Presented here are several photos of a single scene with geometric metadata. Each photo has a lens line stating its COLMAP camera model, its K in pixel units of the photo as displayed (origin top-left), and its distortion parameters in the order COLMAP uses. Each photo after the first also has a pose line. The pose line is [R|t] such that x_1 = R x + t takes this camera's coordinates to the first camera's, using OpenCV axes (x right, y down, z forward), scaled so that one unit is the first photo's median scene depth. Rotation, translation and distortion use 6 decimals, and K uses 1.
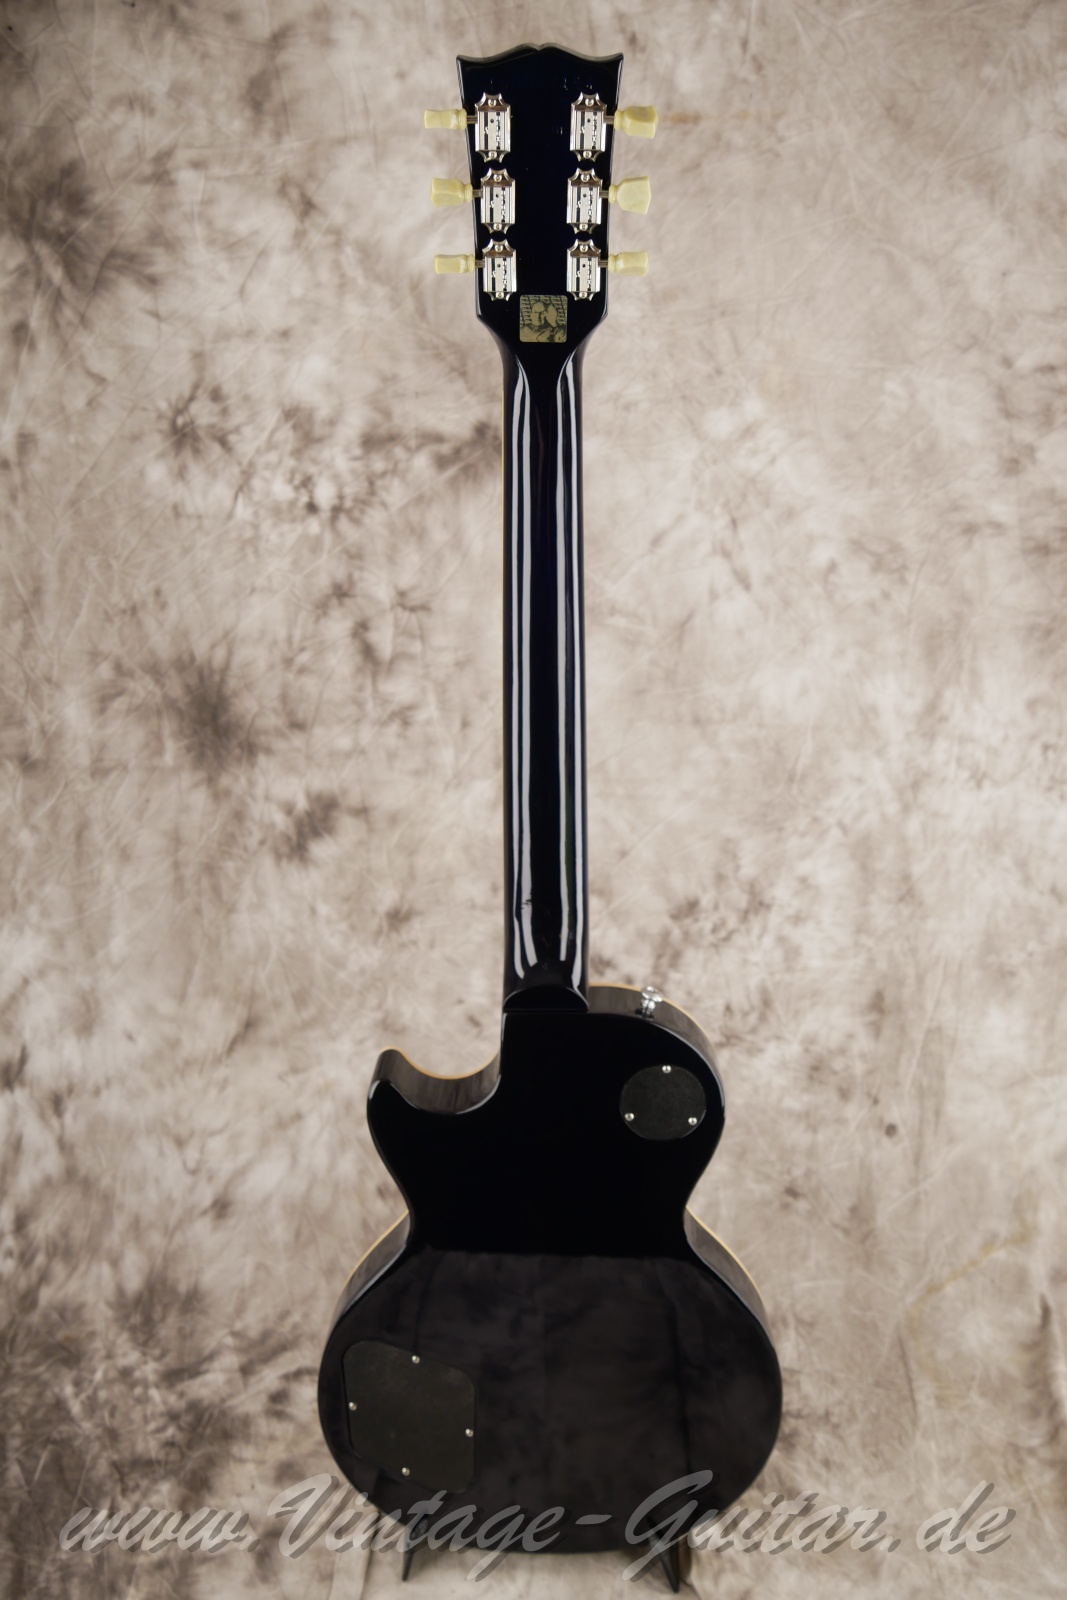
lens RADIAL K [[1386.6, 0, 530.2], [0, 1386.6, 811.4], [0, 0, 1]] dist [-0.078321, 0.040290]
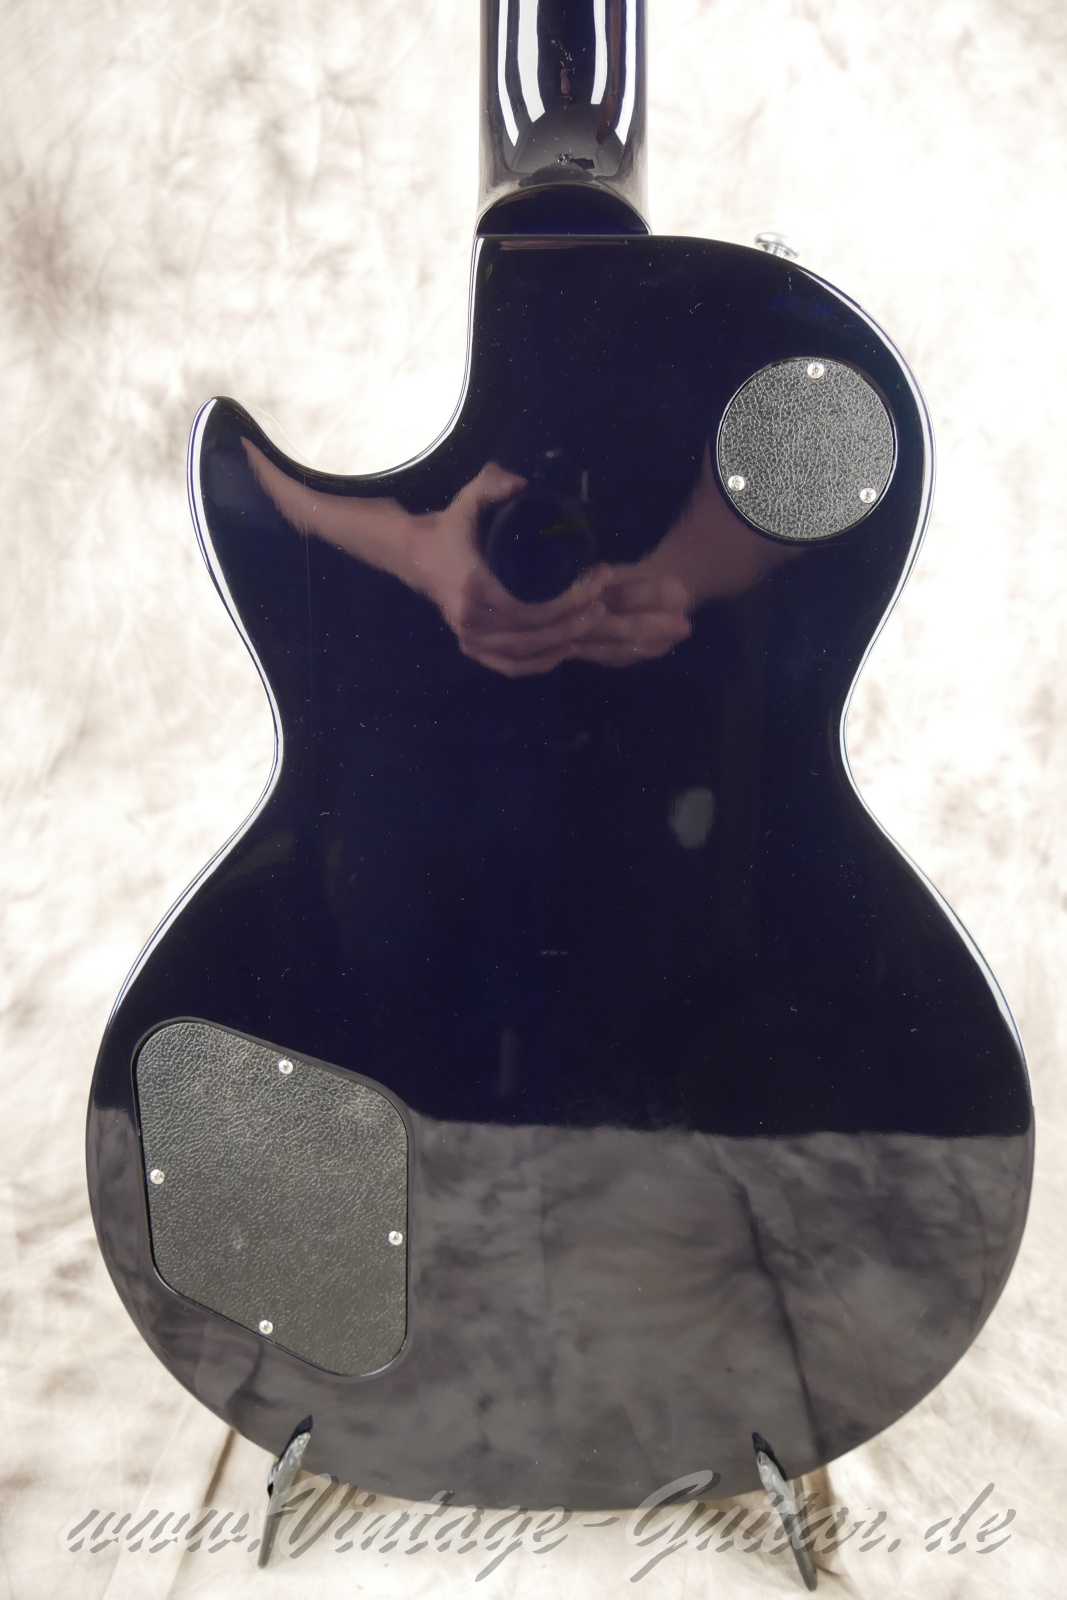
lens RADIAL K [[1386.6, 0, 538.9], [0, 1386.6, 801.4], [0, 0, 1]] dist [-0.078321, 0.040290]
pose [[0.999678, 0.009035, 0.023724, -0.004896], [-0.006555, 0.994701, -0.102603, 0.260248], [-0.024525, 0.102415, 0.994439, 0.366723]]
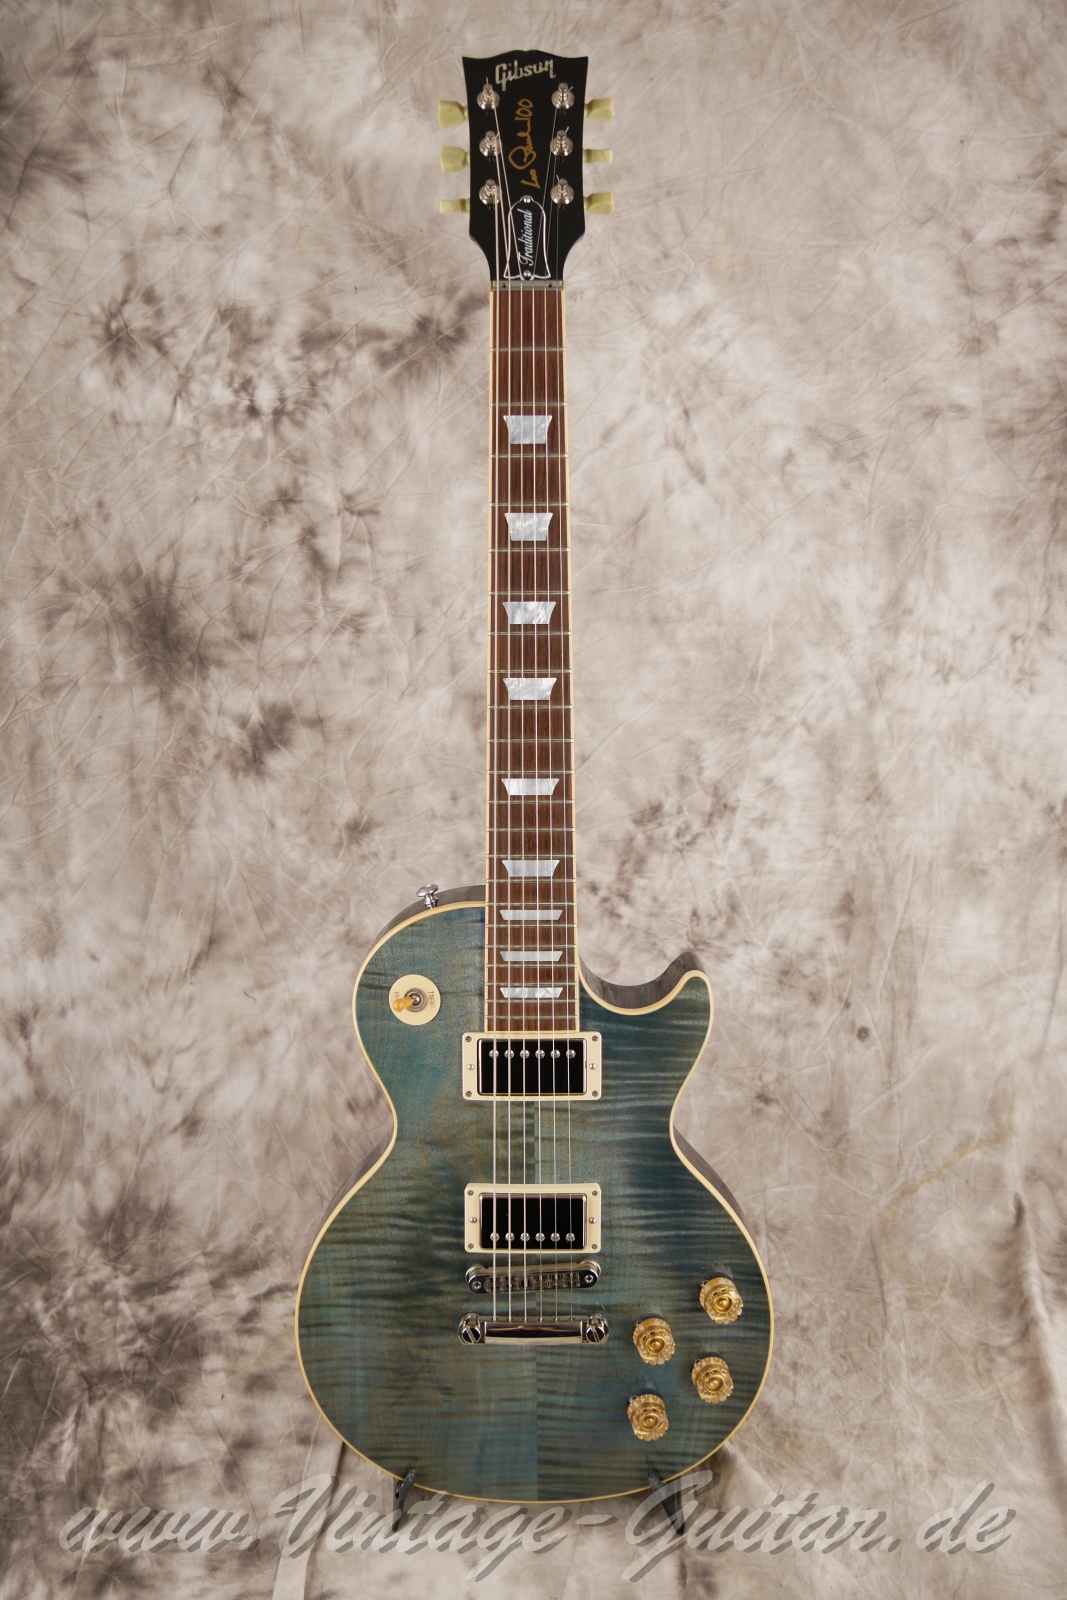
lens RADIAL K [[1386.6, 0, 532.8], [0, 1386.6, 818.7], [0, 0, 1]] dist [-0.078321, 0.040290]
pose [[0.999559, -0.024187, -0.017236, 0.047813], [0.025086, 0.998228, 0.053963, 0.019338], [0.015900, -0.054371, 0.998394, 0.017203]]
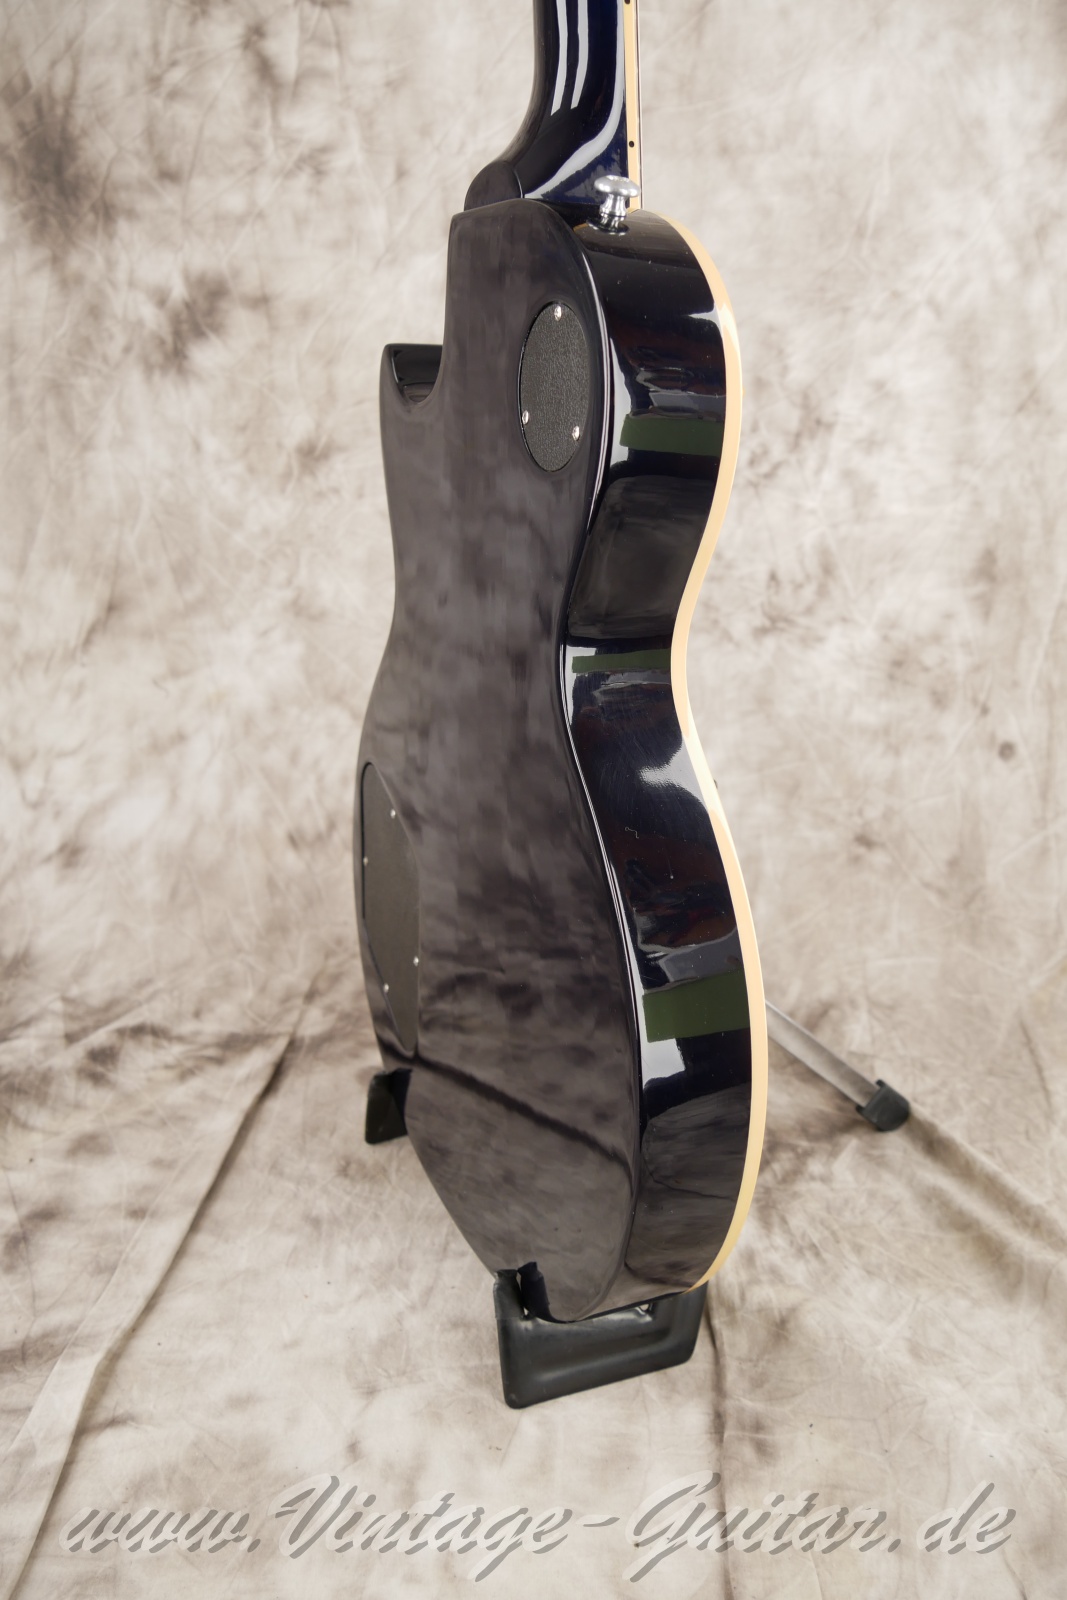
lens RADIAL K [[1386.6, 0, 534.3], [0, 1386.6, 829.0], [0, 0, 1]] dist [-0.078321, 0.040290]
pose [[0.998389, 0.001600, -0.056712, 0.063152], [-0.000202, 0.999696, 0.024646, 0.262459], [0.056734, -0.024595, 0.998086, 0.292445]]
